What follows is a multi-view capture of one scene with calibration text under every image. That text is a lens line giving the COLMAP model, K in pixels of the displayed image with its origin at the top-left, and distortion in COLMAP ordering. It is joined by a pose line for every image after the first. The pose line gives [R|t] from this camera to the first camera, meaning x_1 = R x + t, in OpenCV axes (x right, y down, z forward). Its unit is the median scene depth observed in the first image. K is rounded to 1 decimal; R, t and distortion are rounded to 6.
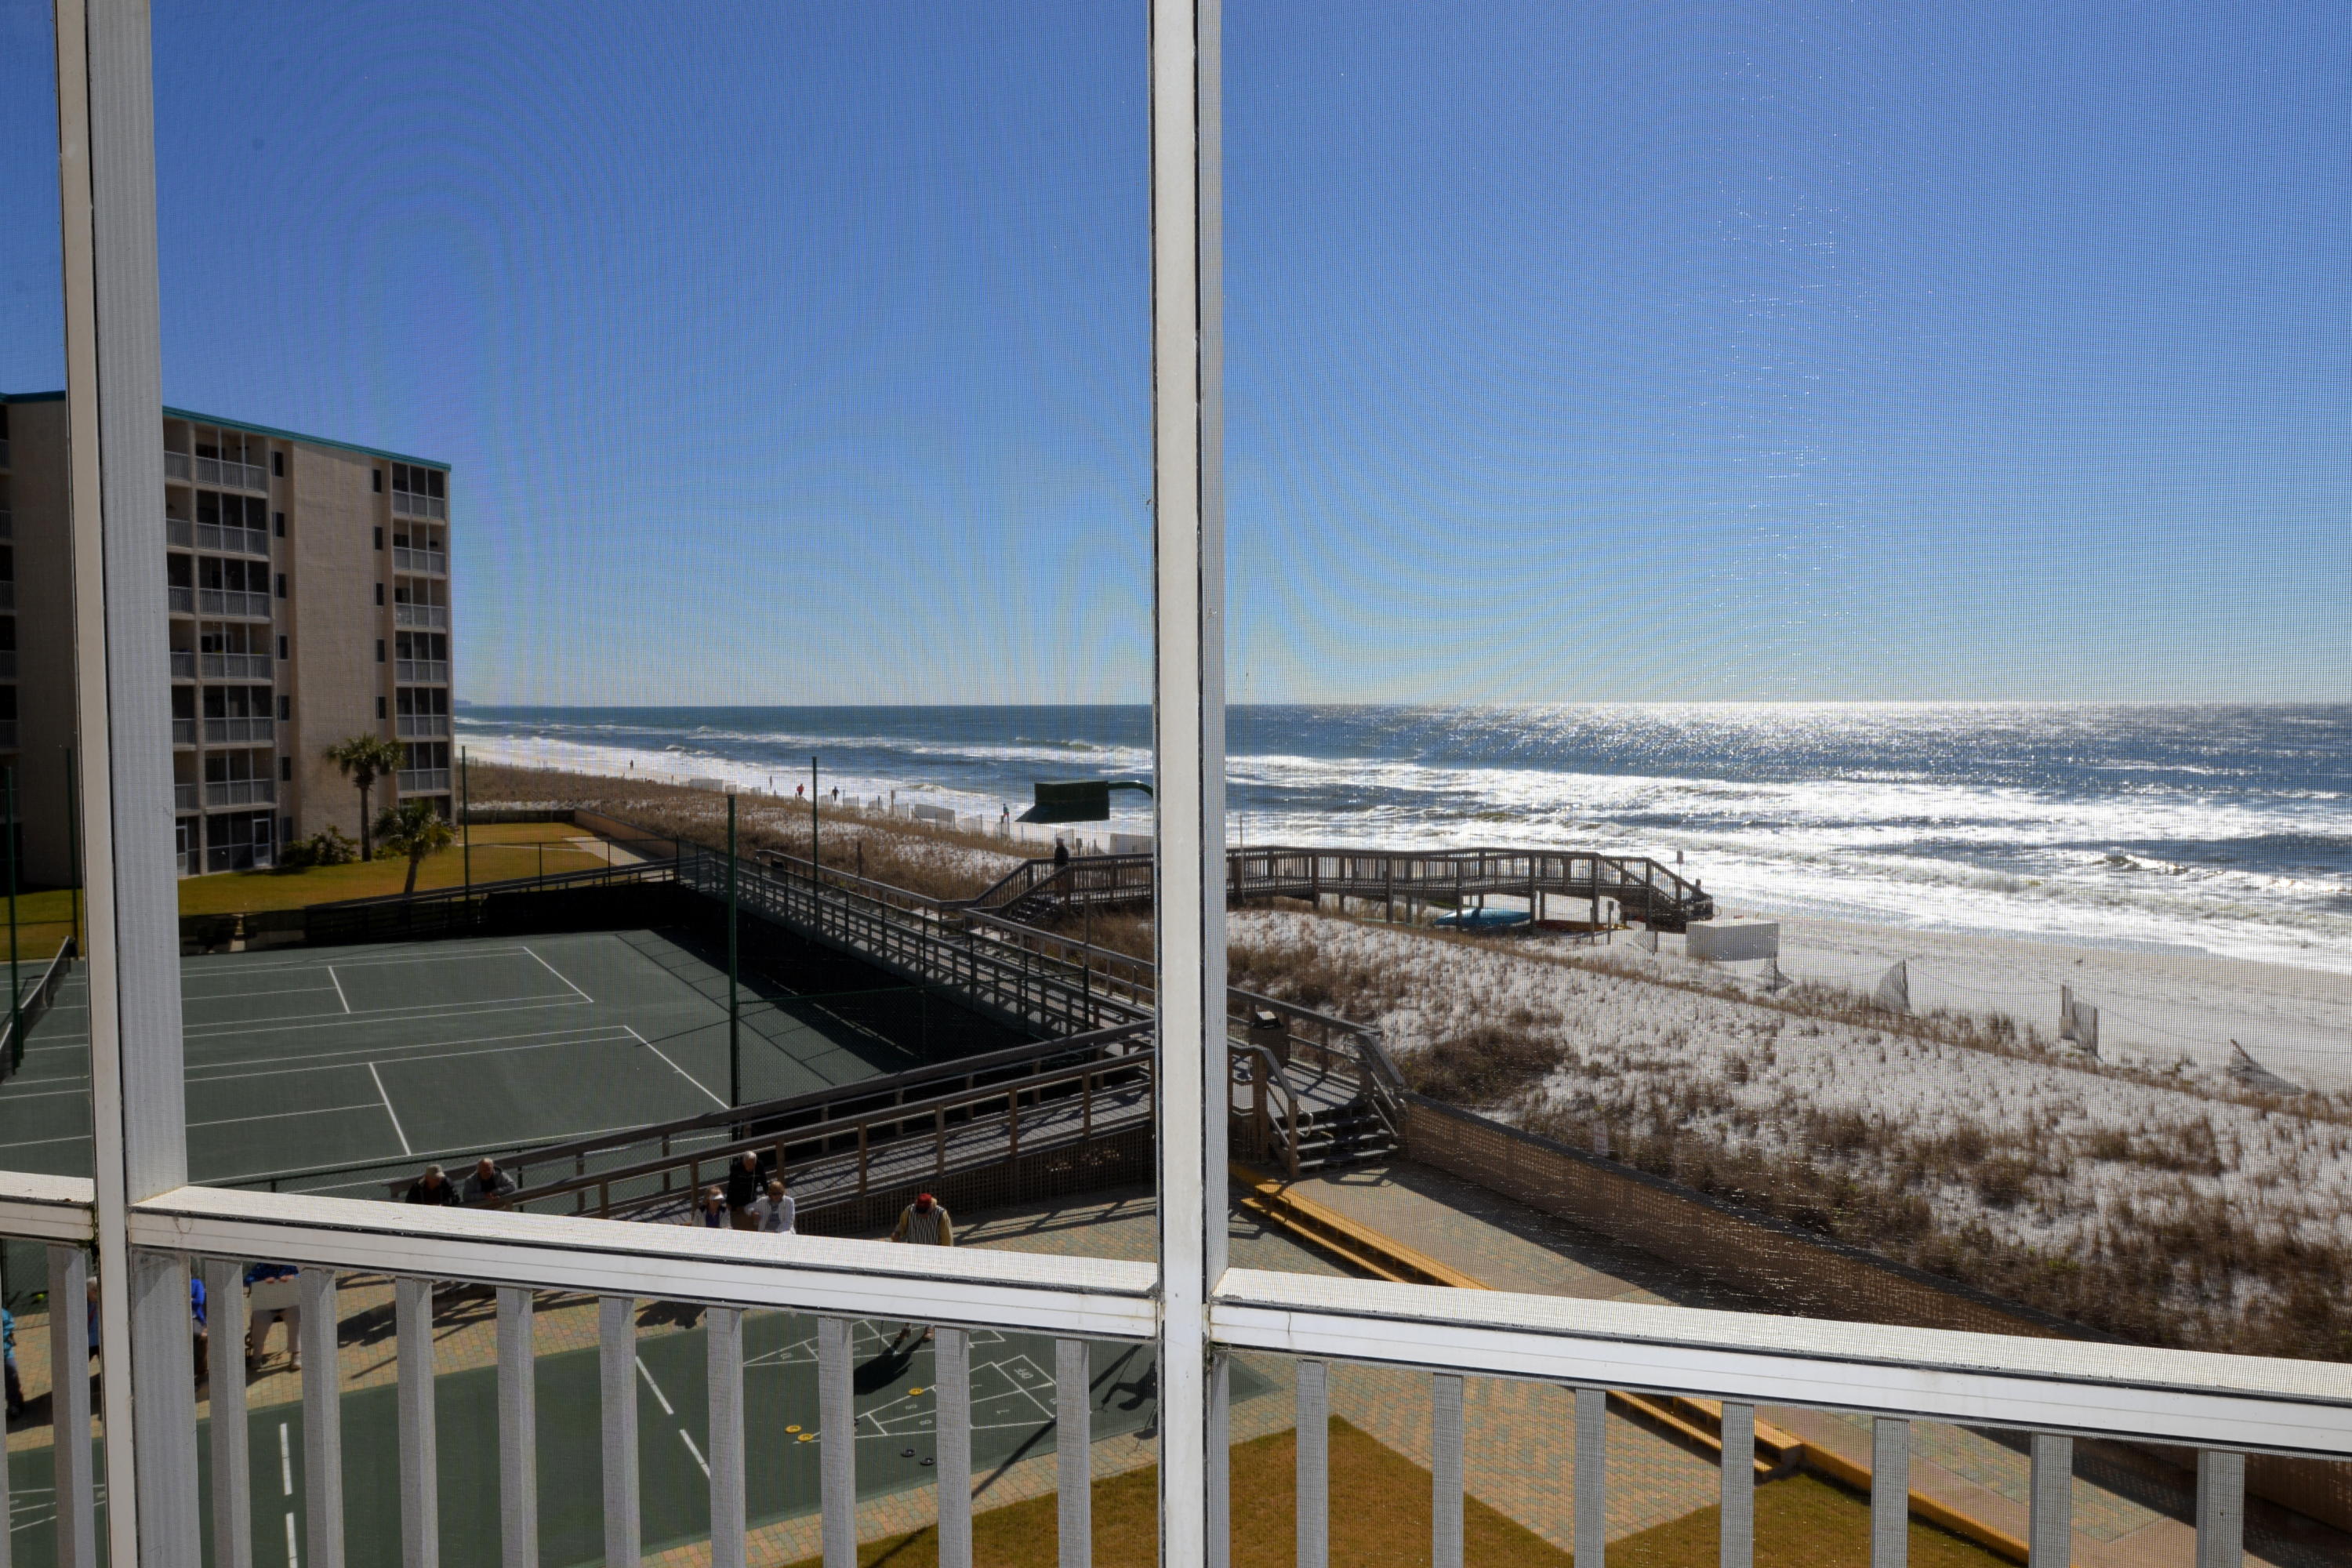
lens RADIAL K [[1640.5, 0, 1147.2], [0, 1640.5, 780.7], [0, 0, 1]] dist [-0.000723, -0.001901]
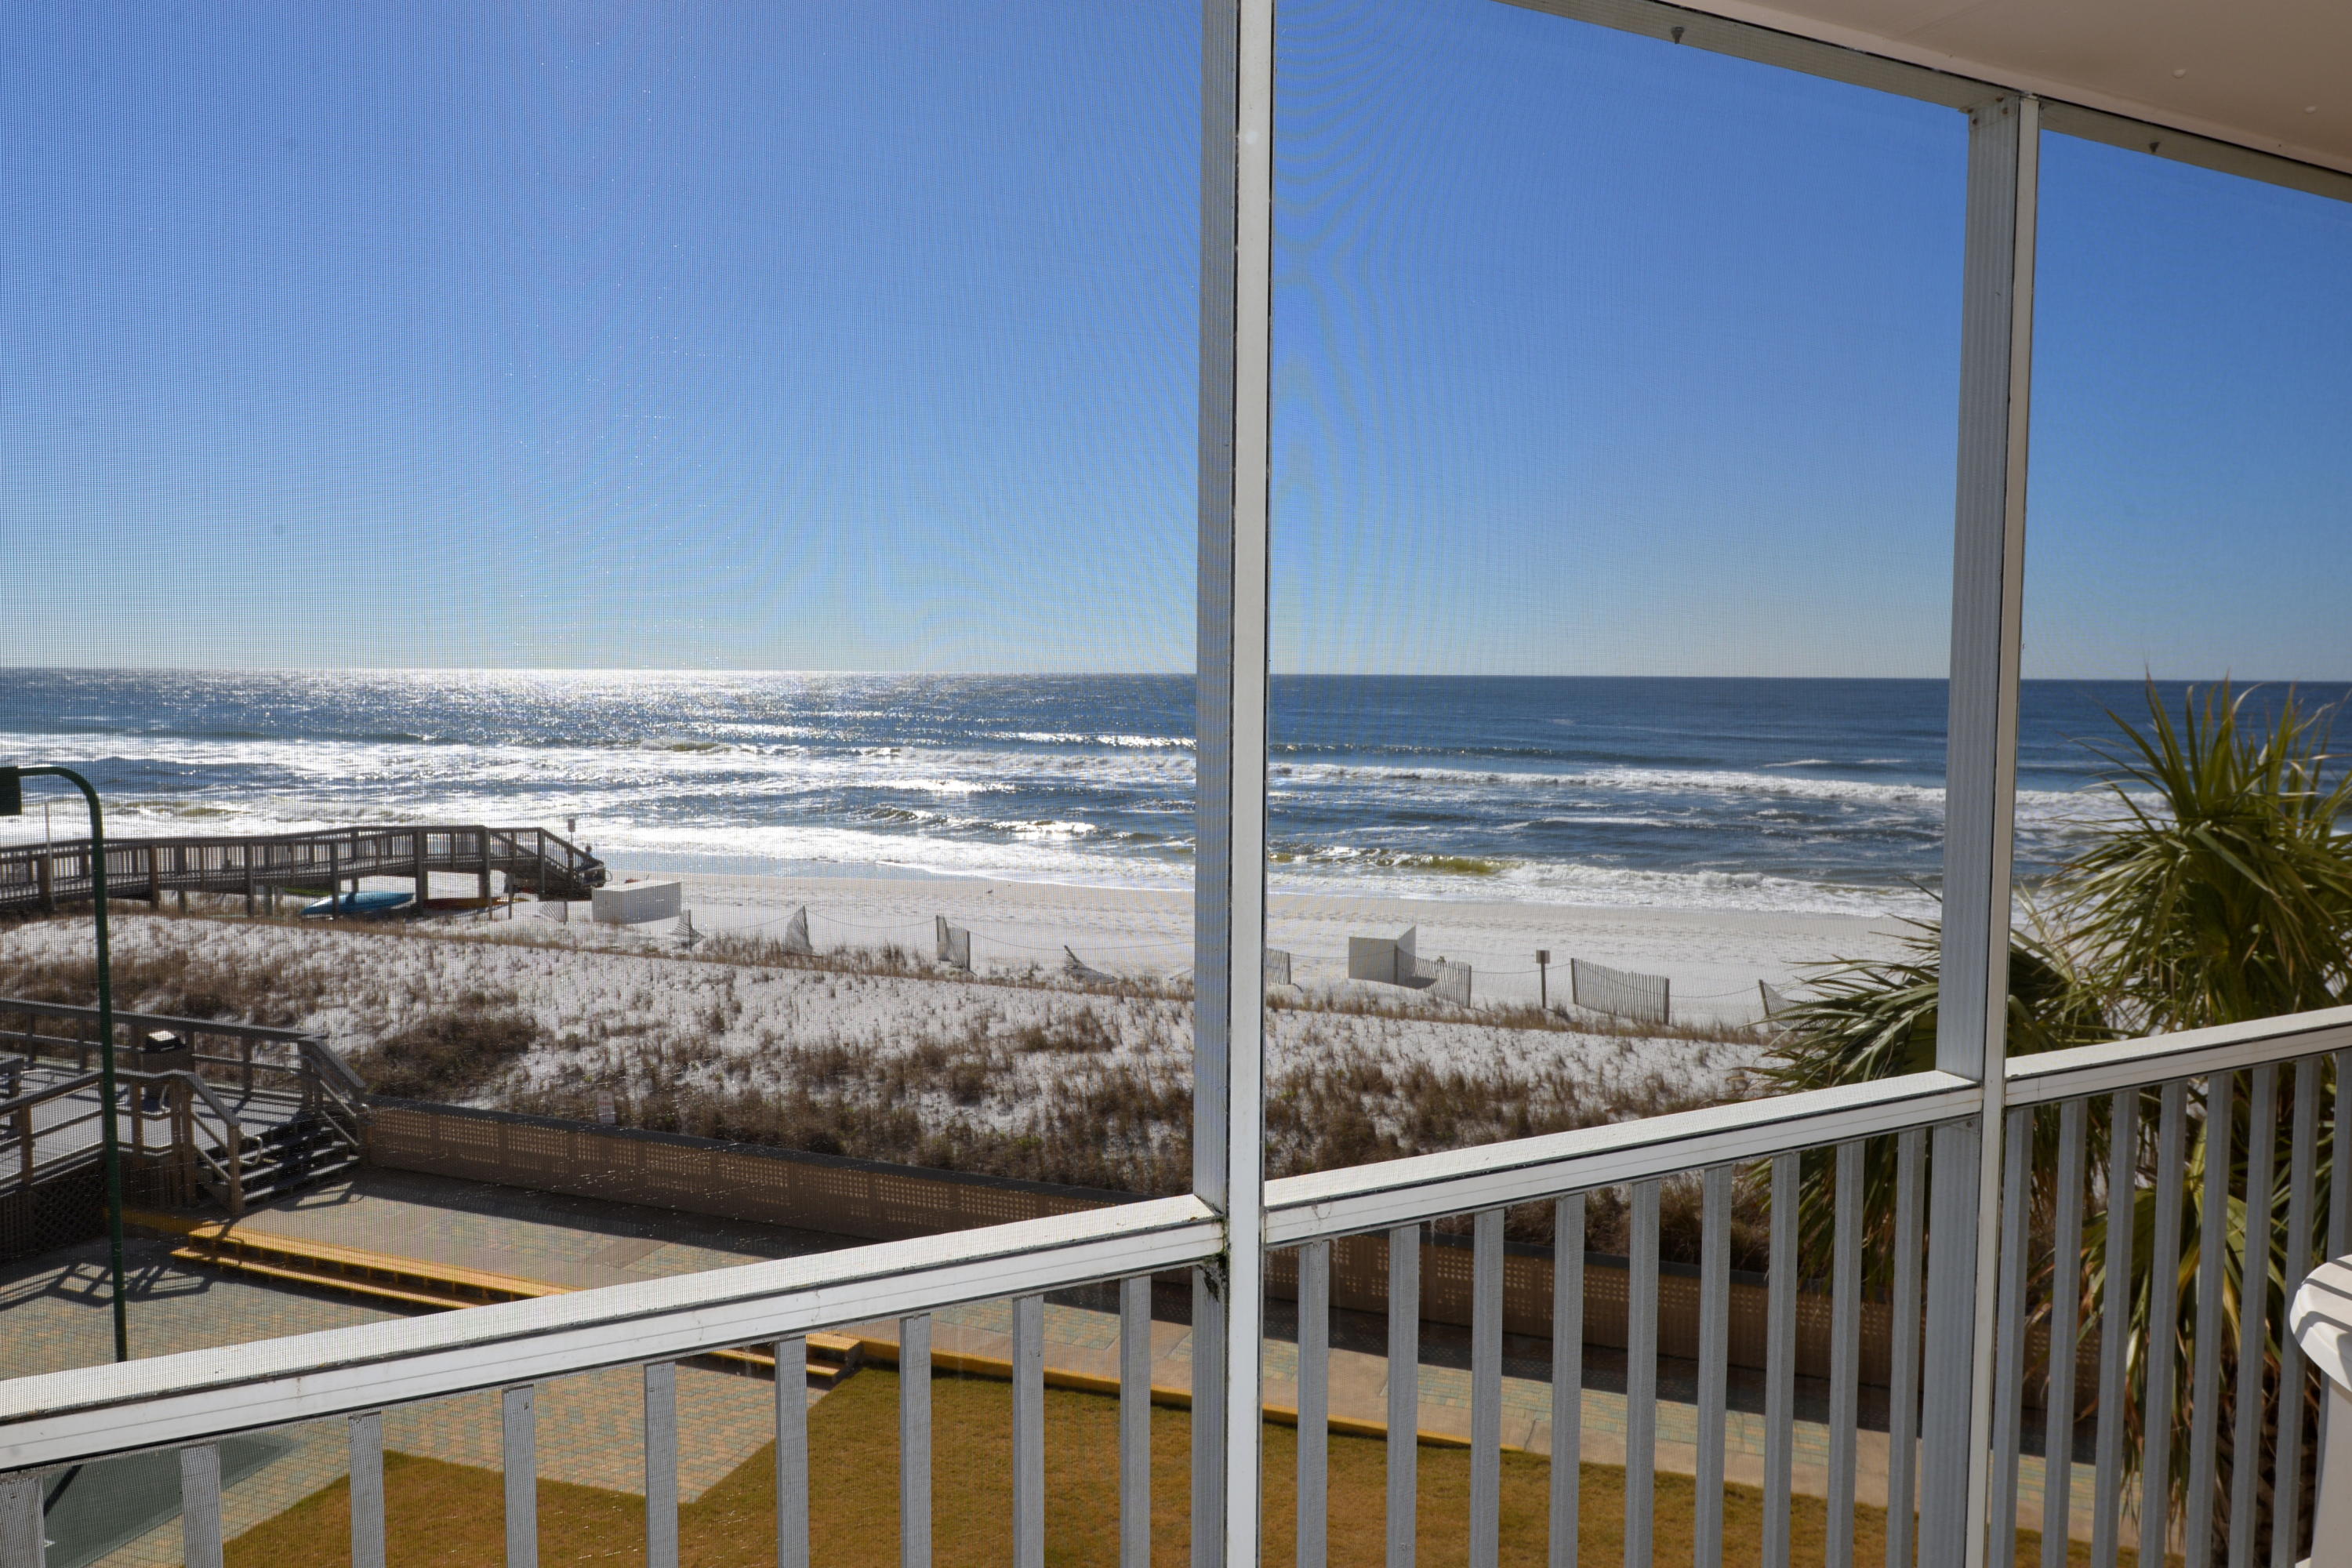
lens RADIAL K [[1640.5, 0, 1147.2], [0, 1640.5, 780.7], [0, 0, 1]] dist [-0.000723, -0.001901]
pose [[0.748986, -0.037767, 0.661509, -0.118467], [0.024024, 0.999266, 0.029850, -0.003214], [-0.662150, -0.006466, 0.749343, 0.025701]]
